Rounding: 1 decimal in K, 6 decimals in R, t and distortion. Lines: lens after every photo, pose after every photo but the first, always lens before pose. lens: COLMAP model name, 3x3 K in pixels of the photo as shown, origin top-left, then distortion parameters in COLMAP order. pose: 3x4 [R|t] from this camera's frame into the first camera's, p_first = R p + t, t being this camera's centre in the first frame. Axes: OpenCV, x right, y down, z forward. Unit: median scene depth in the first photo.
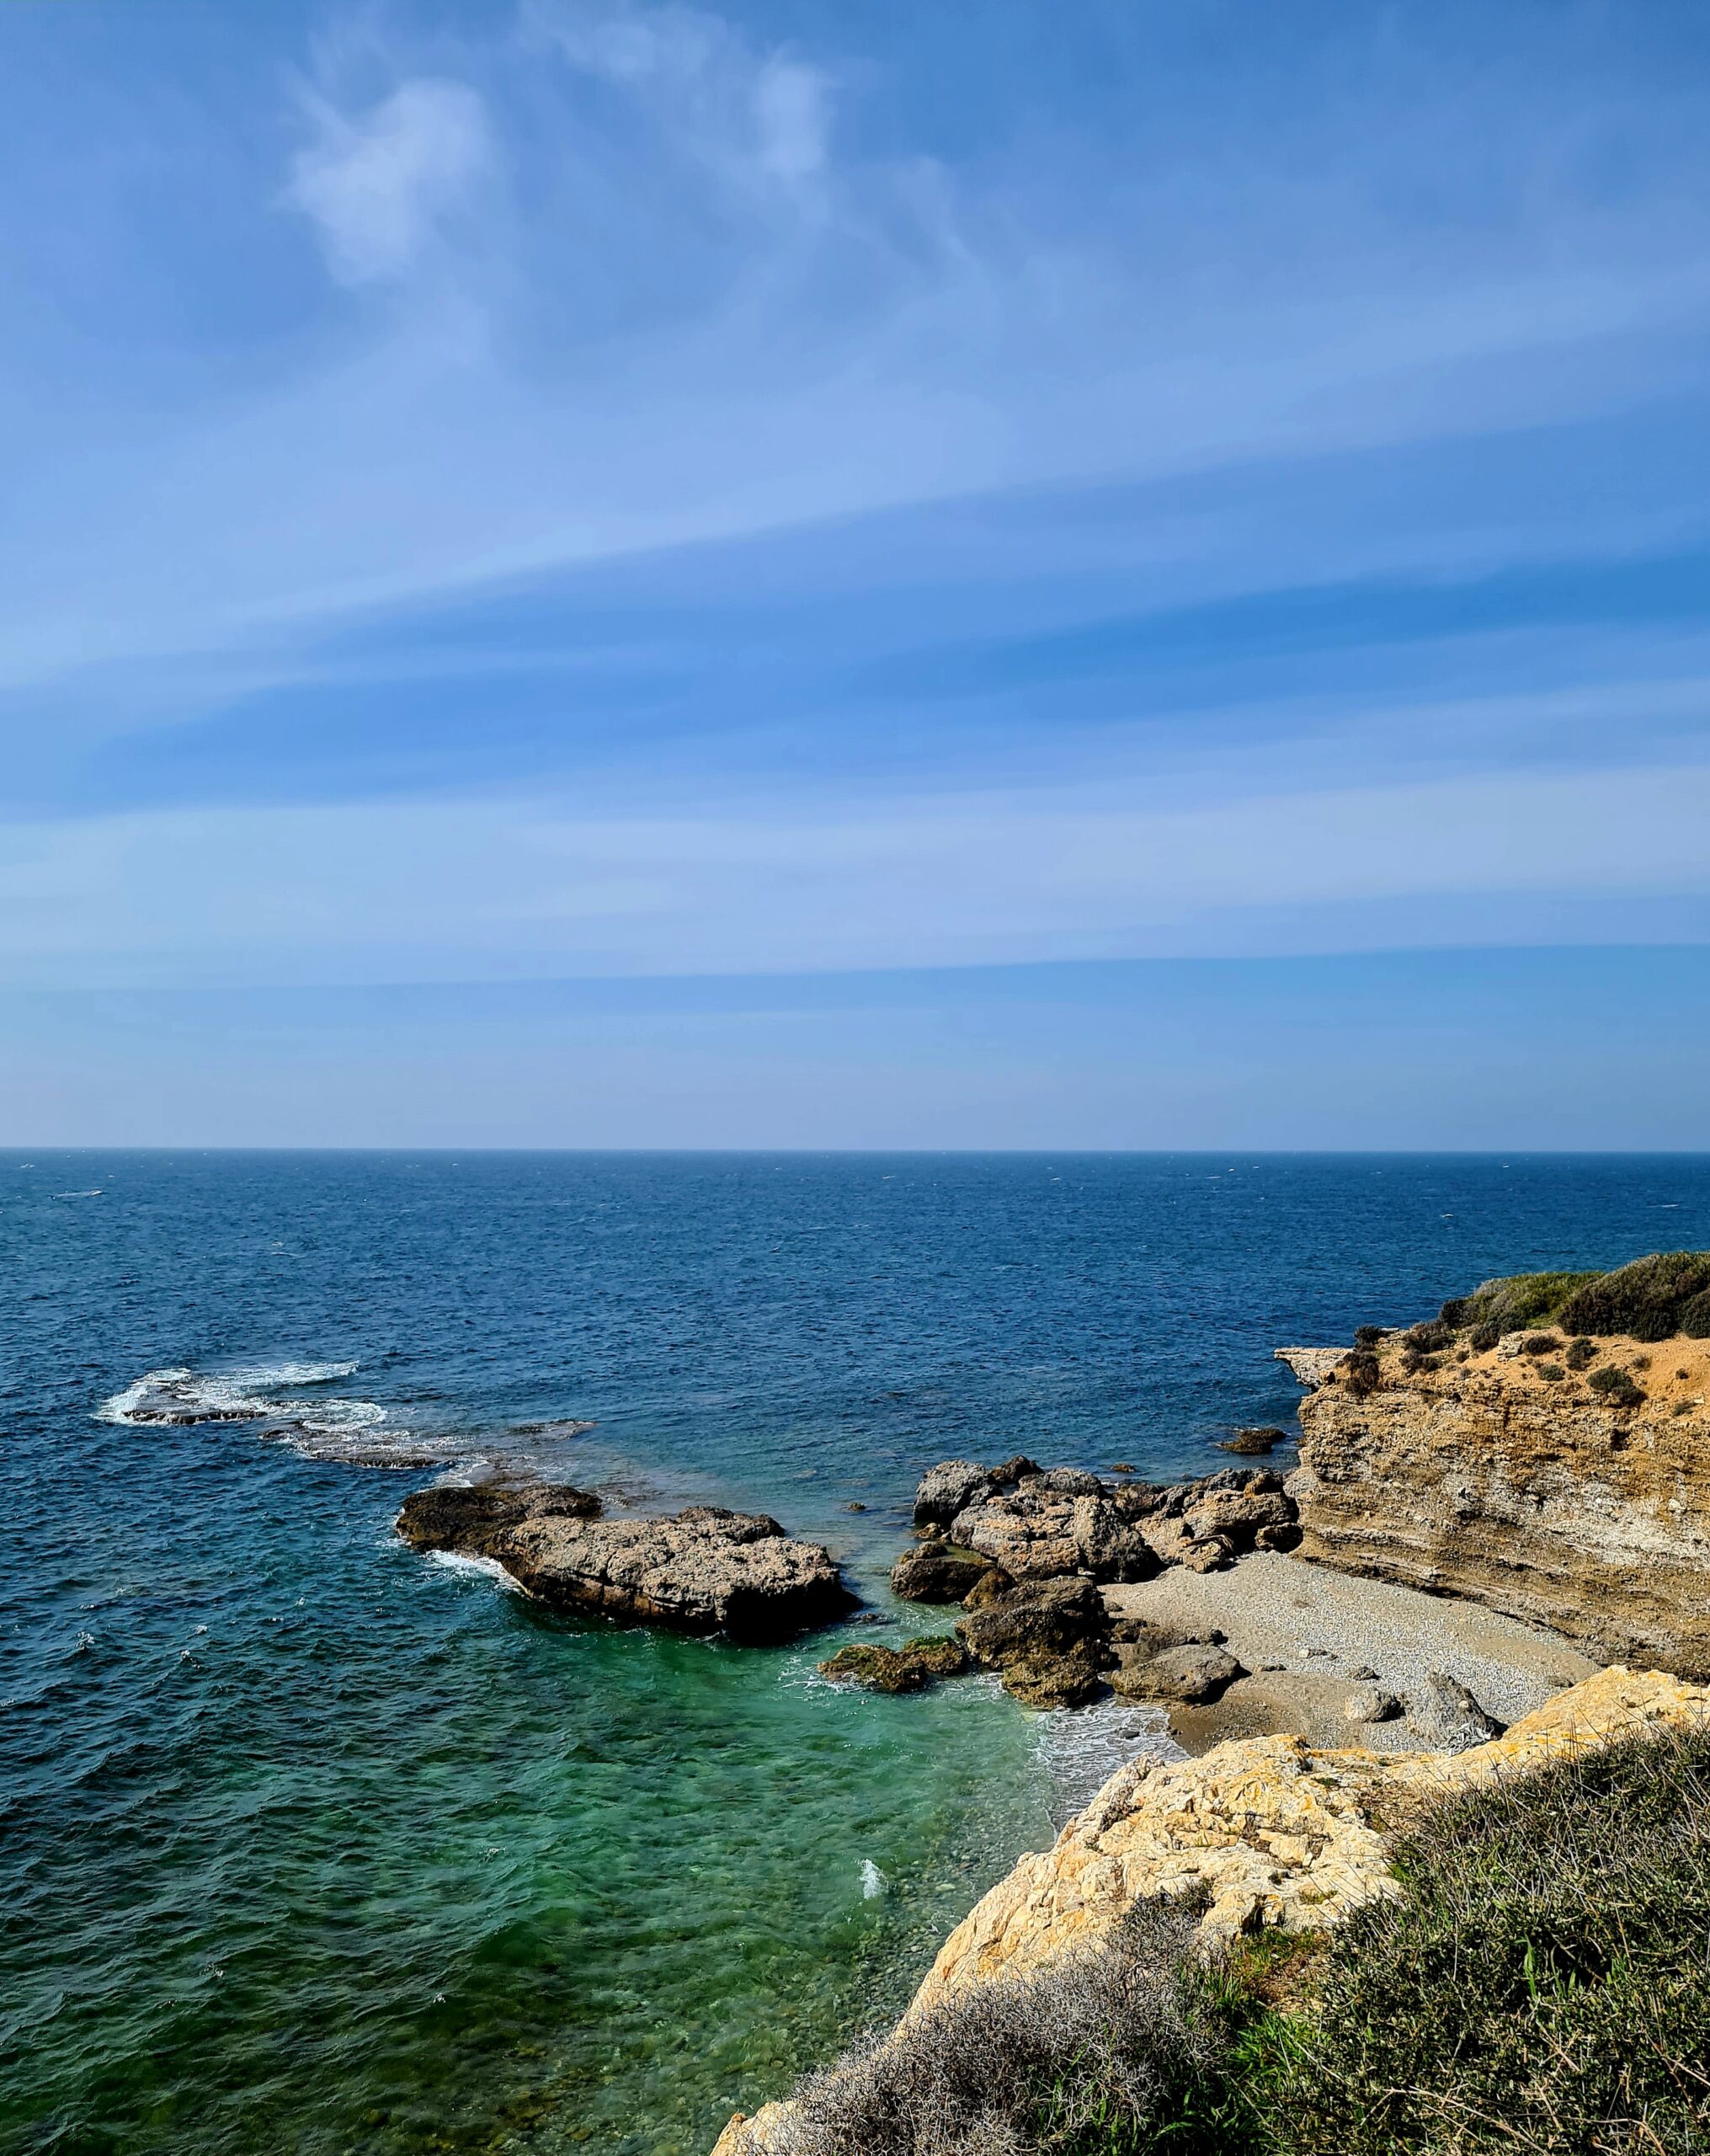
lens RADIAL K [[1752.4, 0, 854.9], [0, 1752.4, 1086.5], [0, 0, 1]] dist [0.010028, 0.007891]
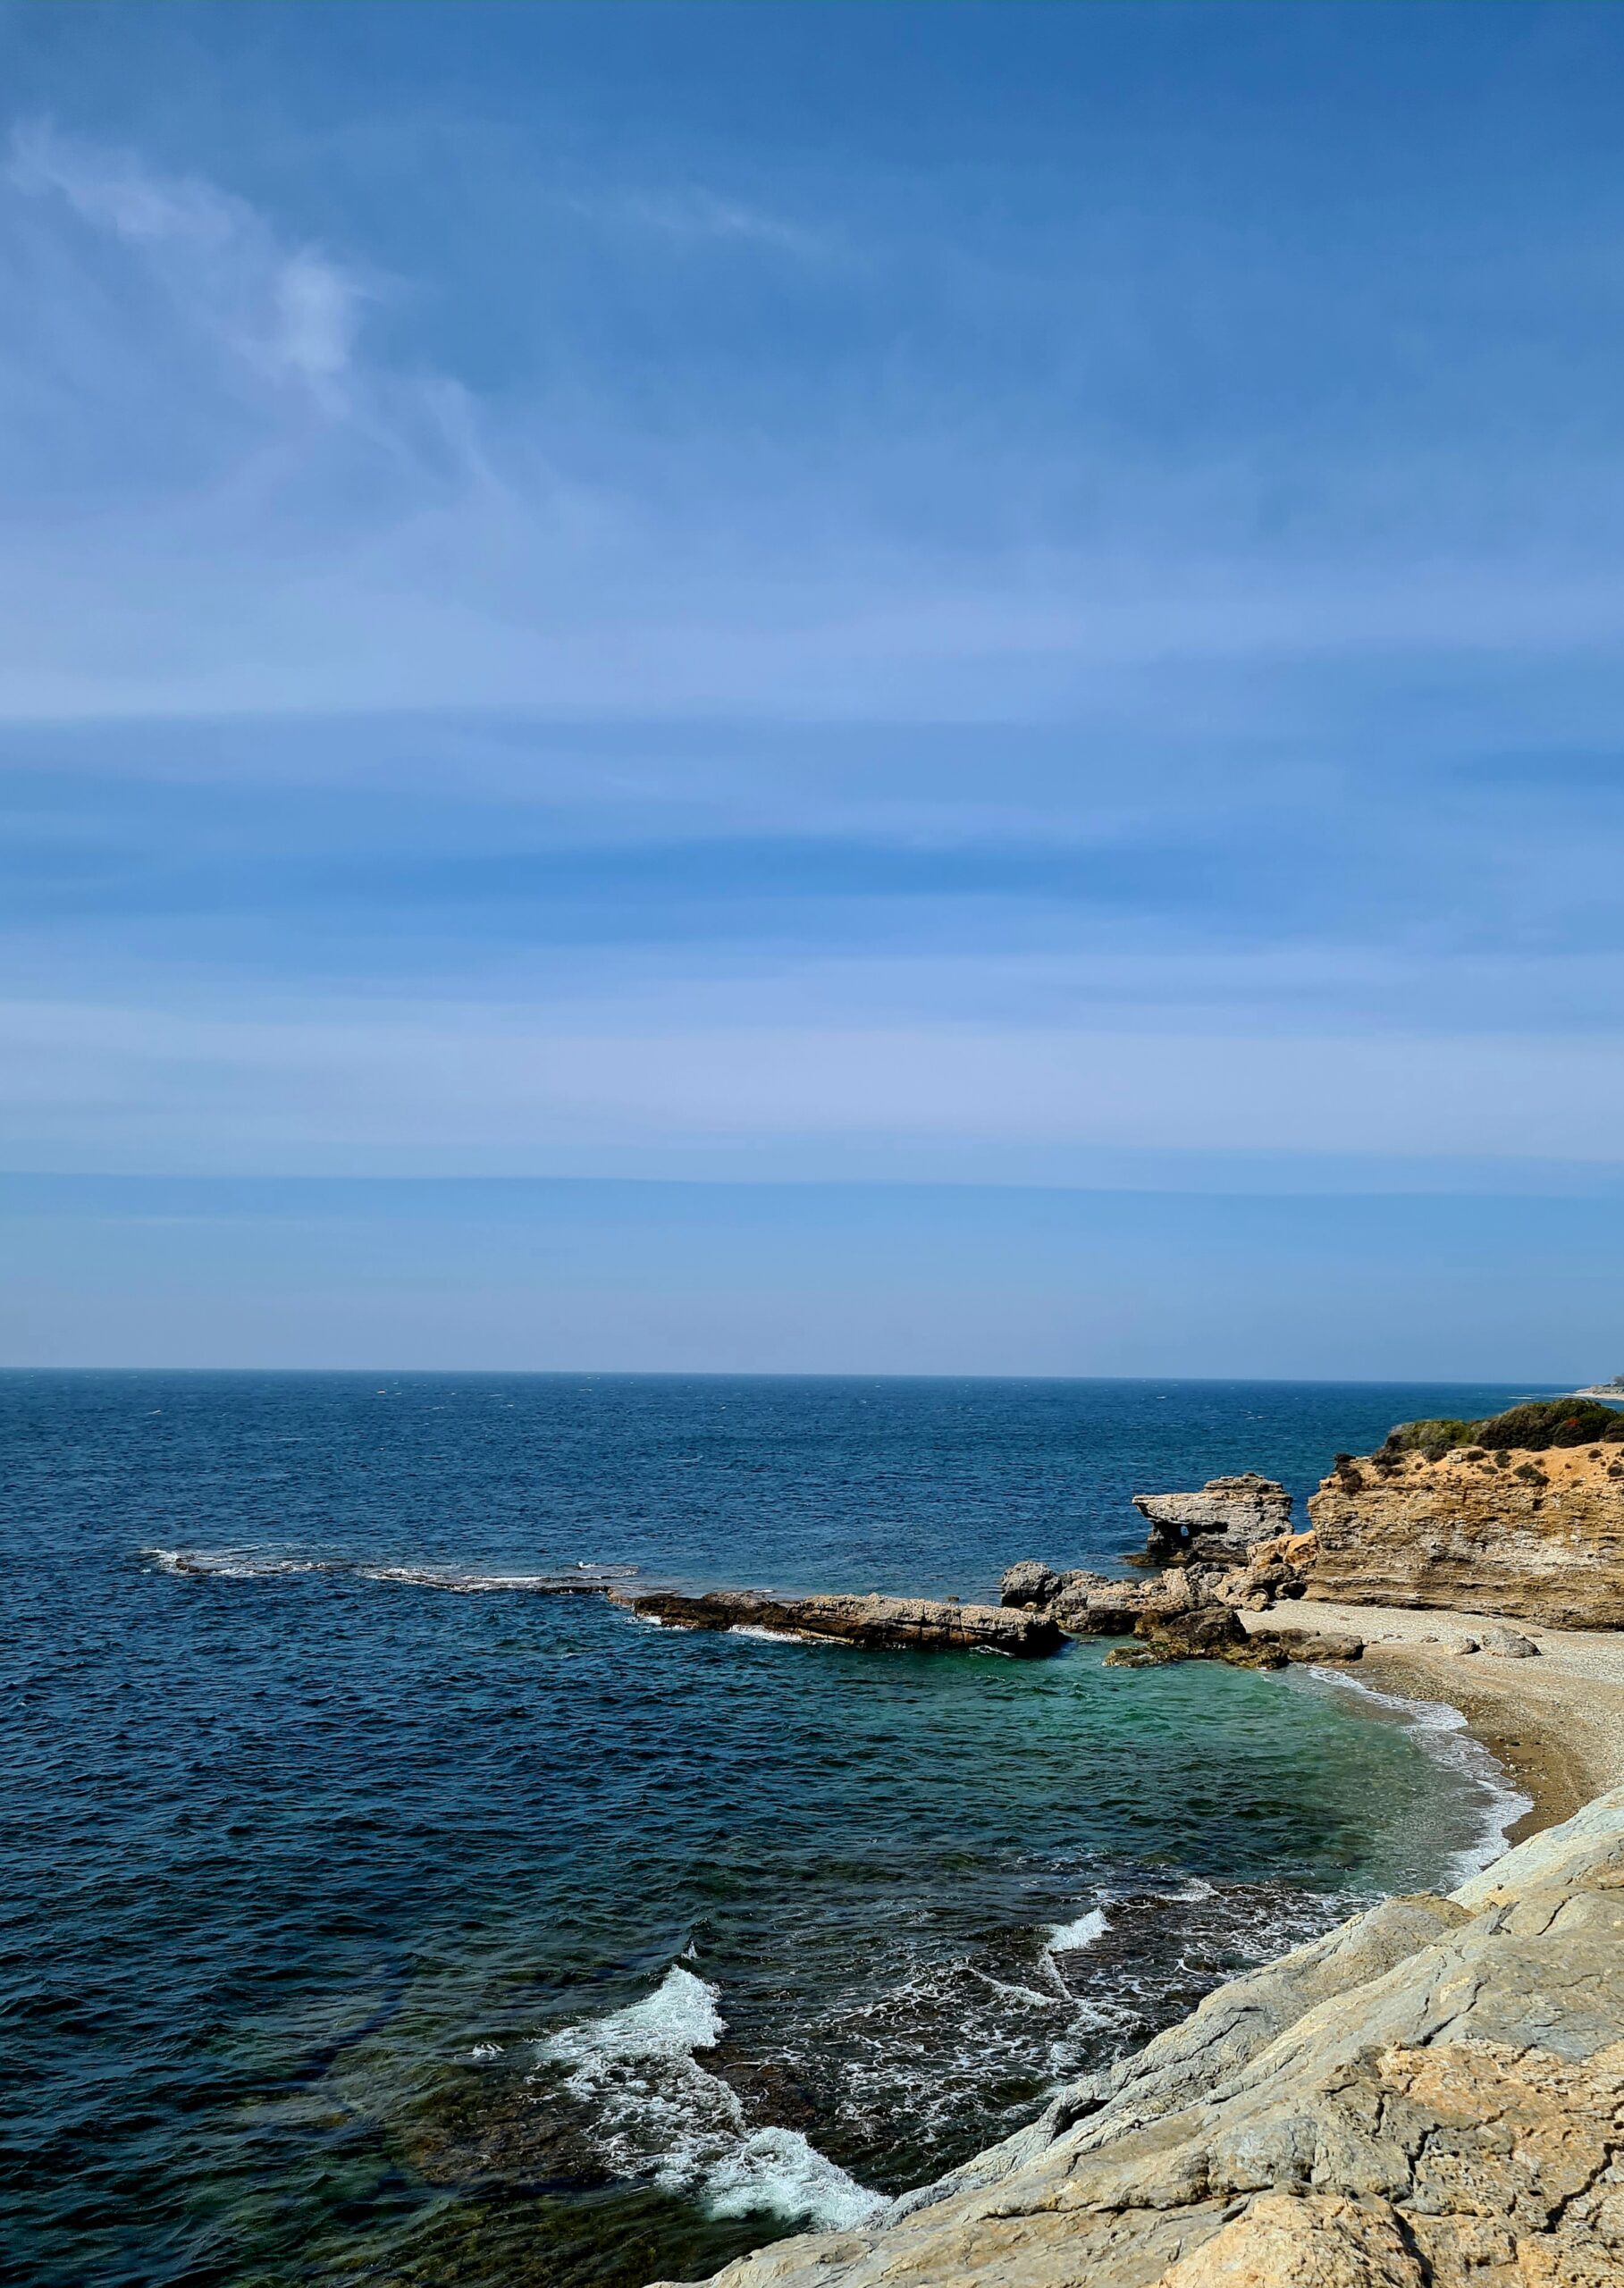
lens RADIAL K [[1911.5, 0, 812.9], [0, 1911.5, 1141.9], [0, 0, 1]] dist [0.012814, 0.003719]
pose [[0.940330, 0.053579, 0.336020, -0.808956], [-0.024449, 0.995611, -0.090333, 0.026795], [-0.339386, 0.076727, 0.937513, -0.516892]]
